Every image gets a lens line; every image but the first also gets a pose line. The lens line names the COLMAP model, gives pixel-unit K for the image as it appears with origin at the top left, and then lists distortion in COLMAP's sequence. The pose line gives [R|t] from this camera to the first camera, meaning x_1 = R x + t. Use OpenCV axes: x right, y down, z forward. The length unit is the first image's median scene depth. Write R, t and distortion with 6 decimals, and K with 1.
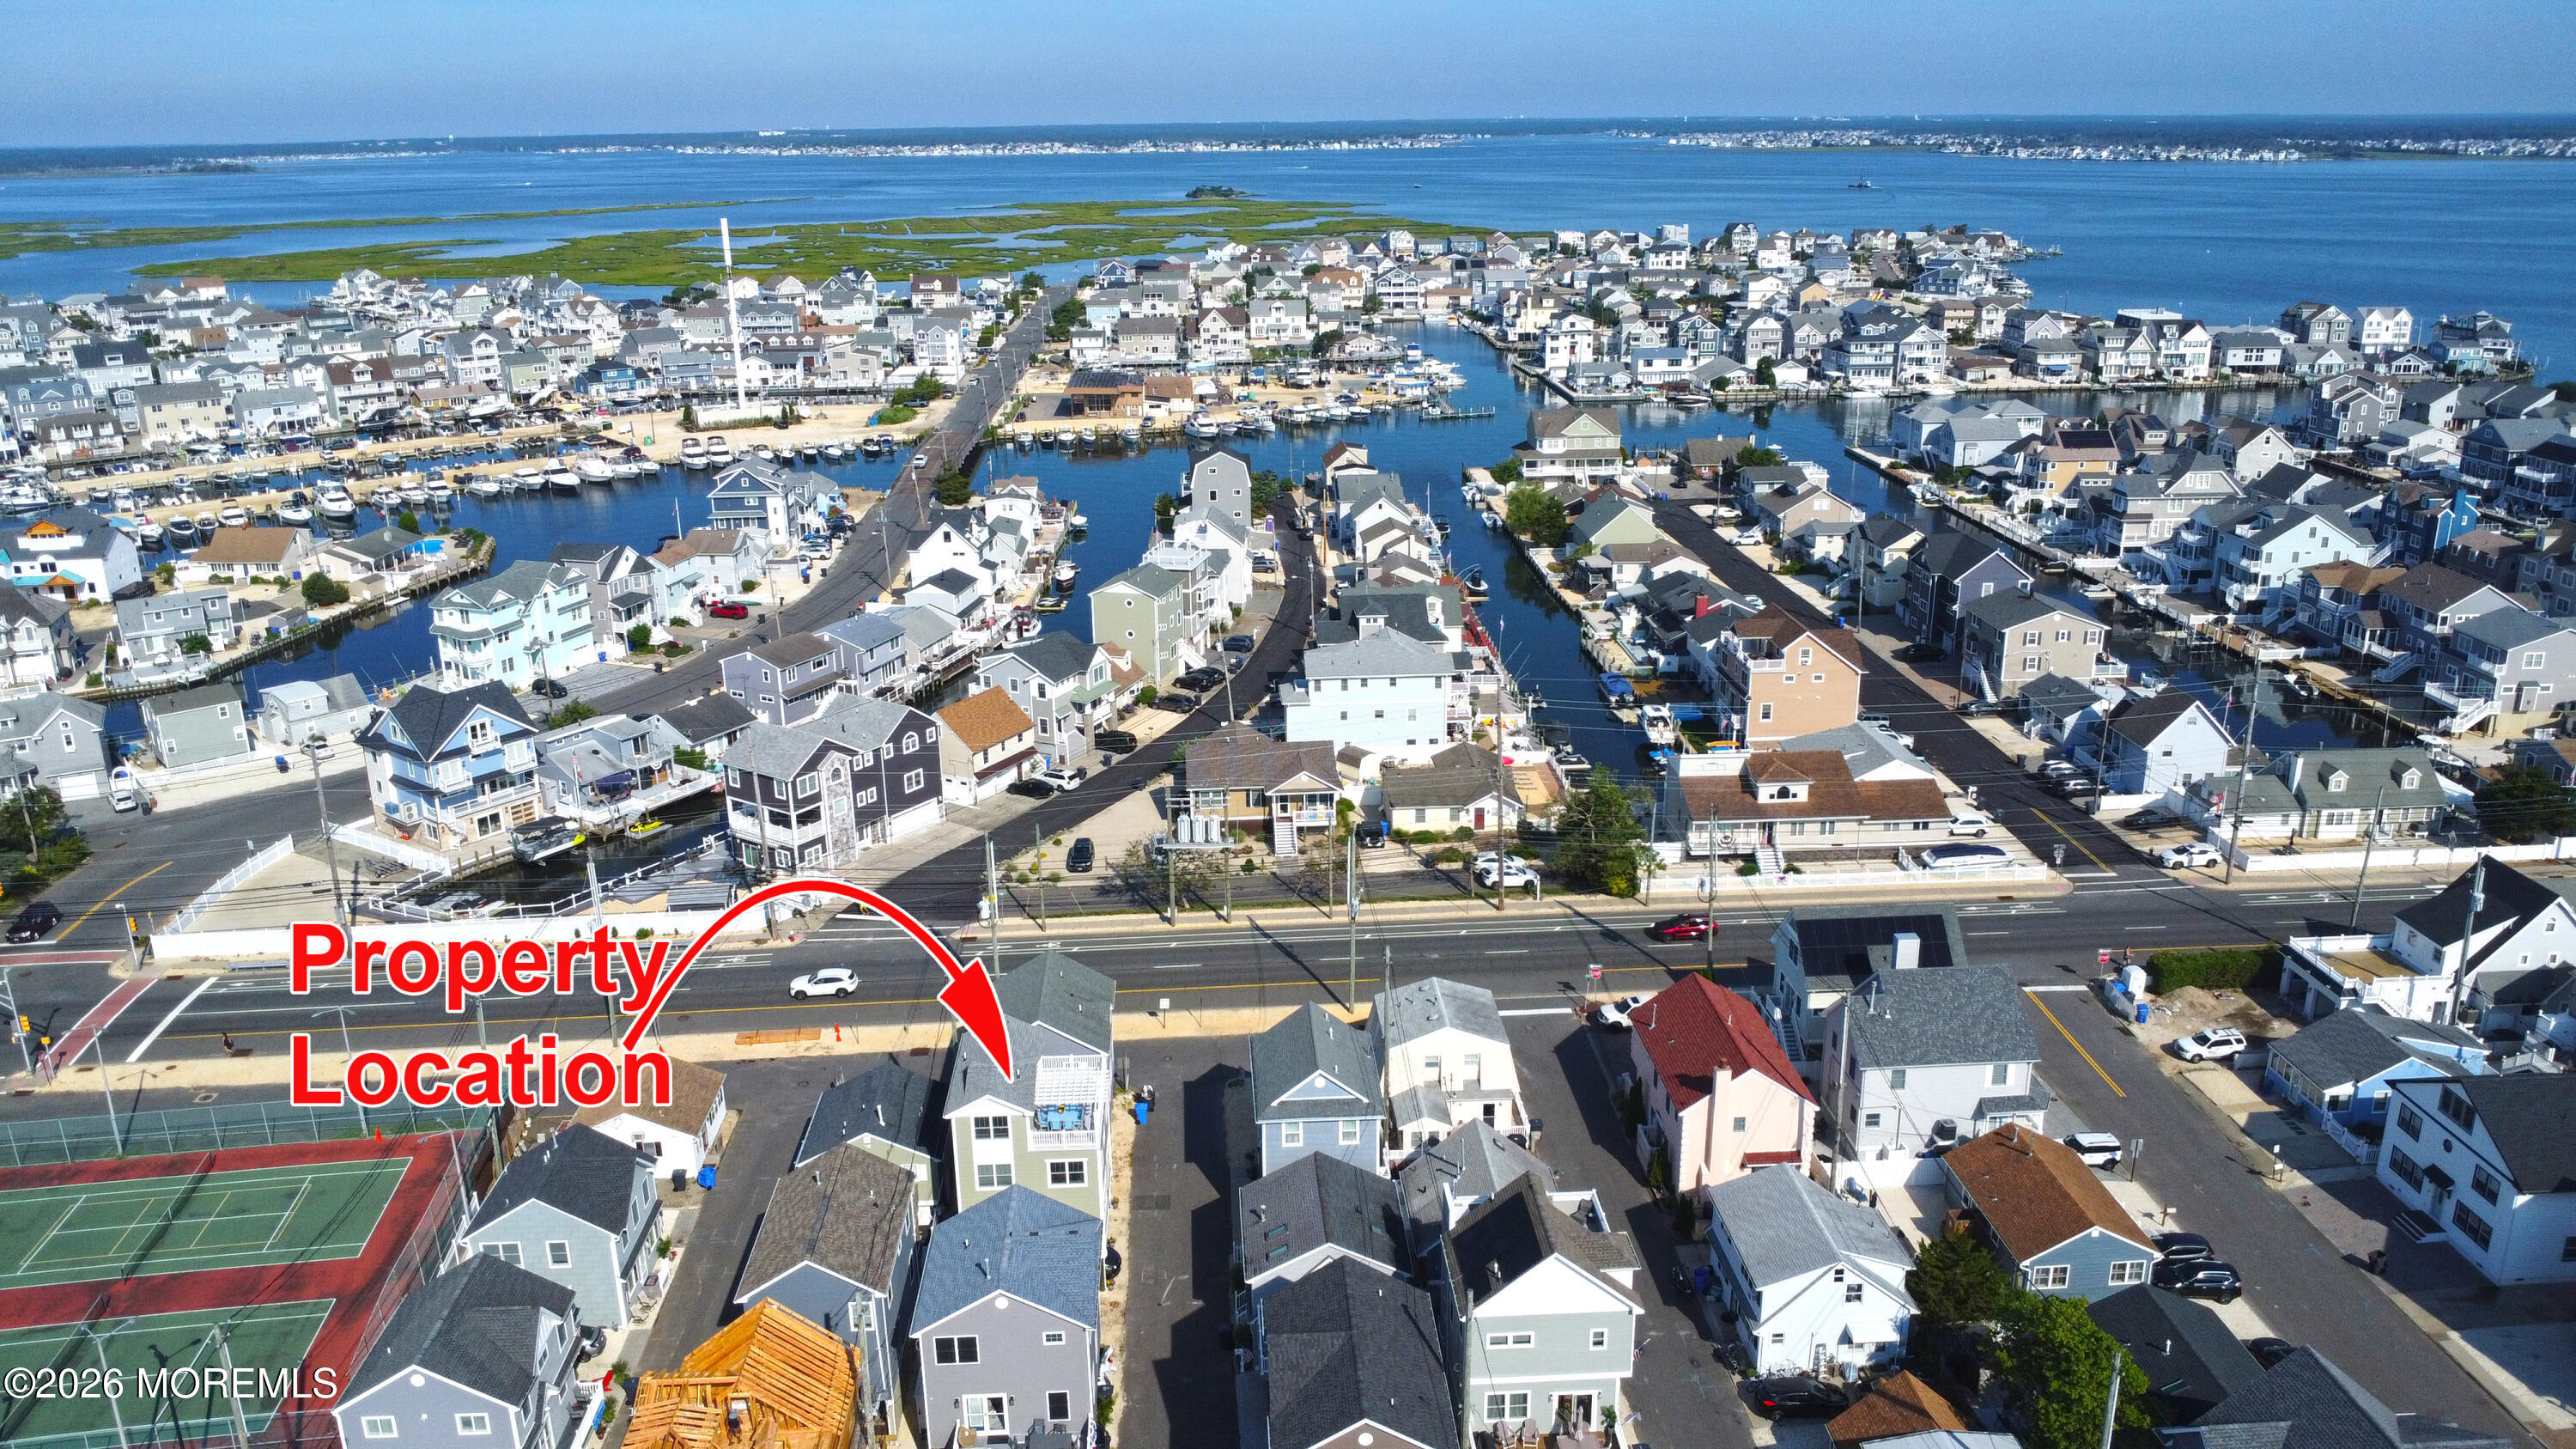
lens RADIAL K [[1881.4, 0, 1287.3], [0, 1881.4, 719.7], [0, 0, 1]] dist [-0.026026, -0.014919]
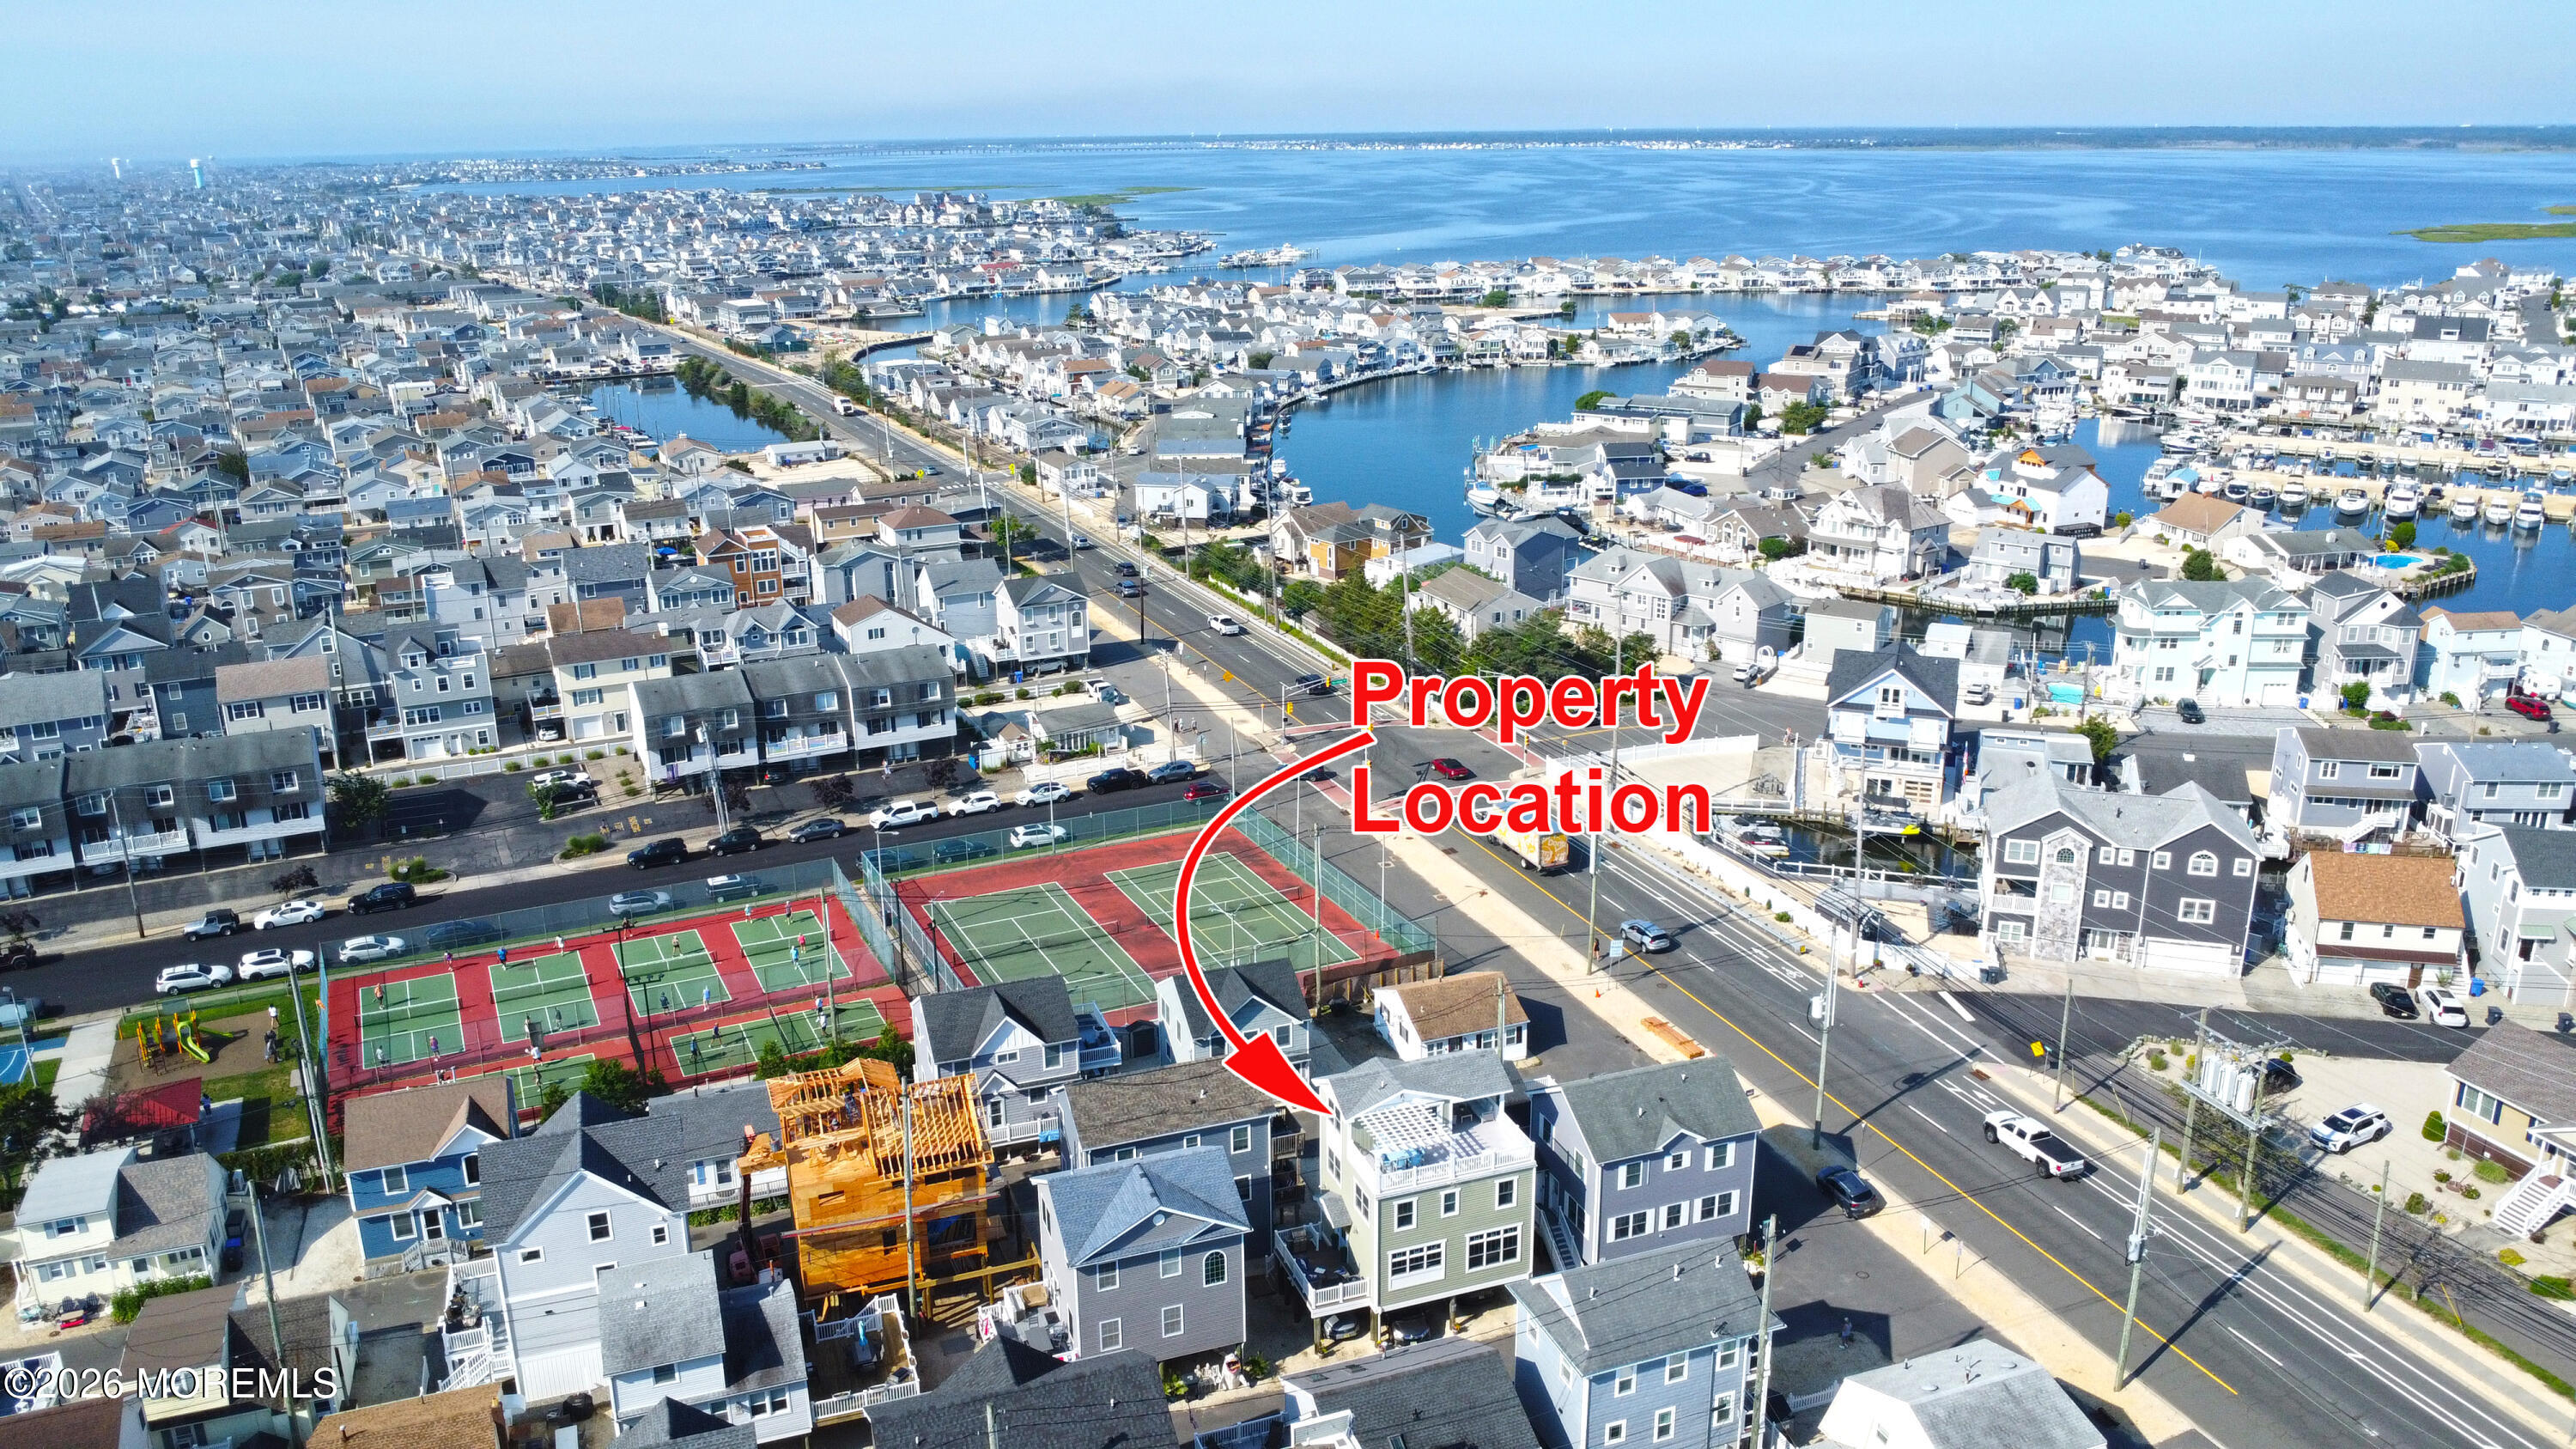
lens RADIAL K [[1881.4, 0, 1289.6], [0, 1881.4, 722.9], [0, 0, 1]] dist [-0.026026, -0.014919]
pose [[0.290034, 0.296904, -0.909796, 0.286590], [-0.283152, 0.934718, 0.214771, -0.076462], [0.914169, 0.195319, 0.355169, 0.255290]]
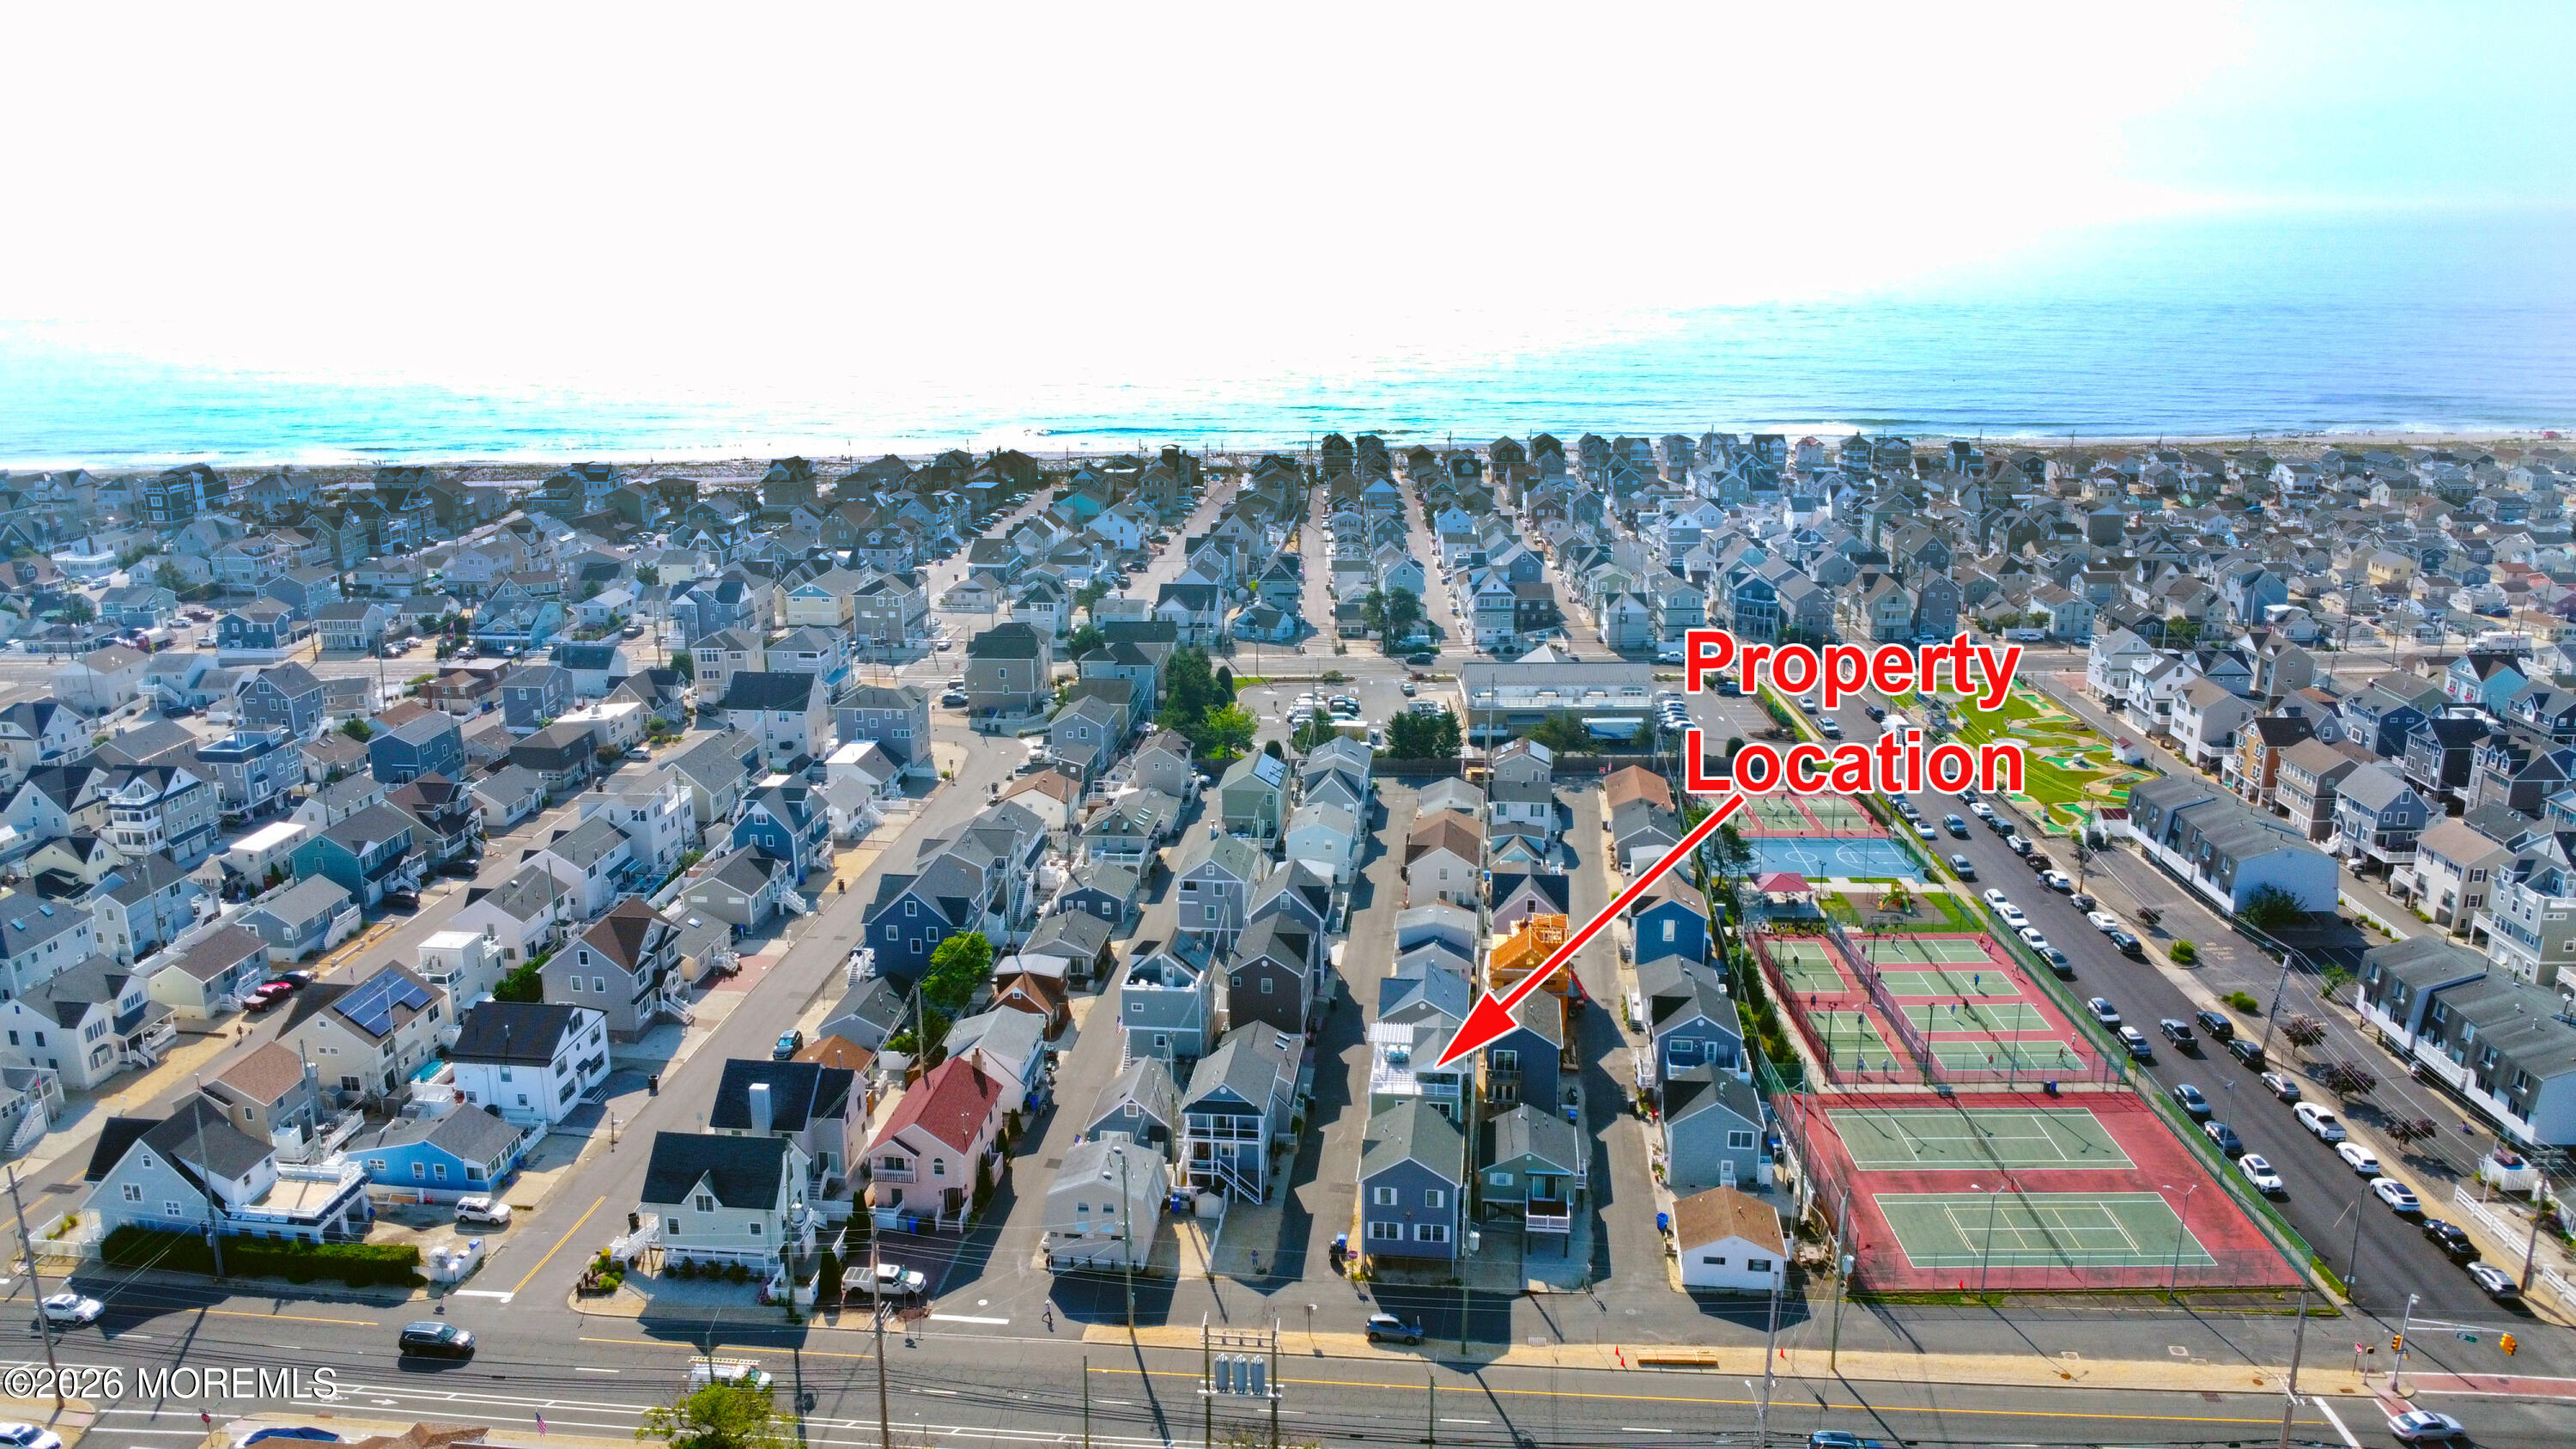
lens RADIAL K [[1881.4, 0, 1288.4], [0, 1881.4, 715.2], [0, 0, 1]] dist [-0.026026, -0.014919]
pose [[-0.986198, -0.026795, 0.163387, -0.125273], [0.066513, 0.839574, 0.539158, -0.406540], [-0.151622, 0.542584, -0.826204, 0.973665]]
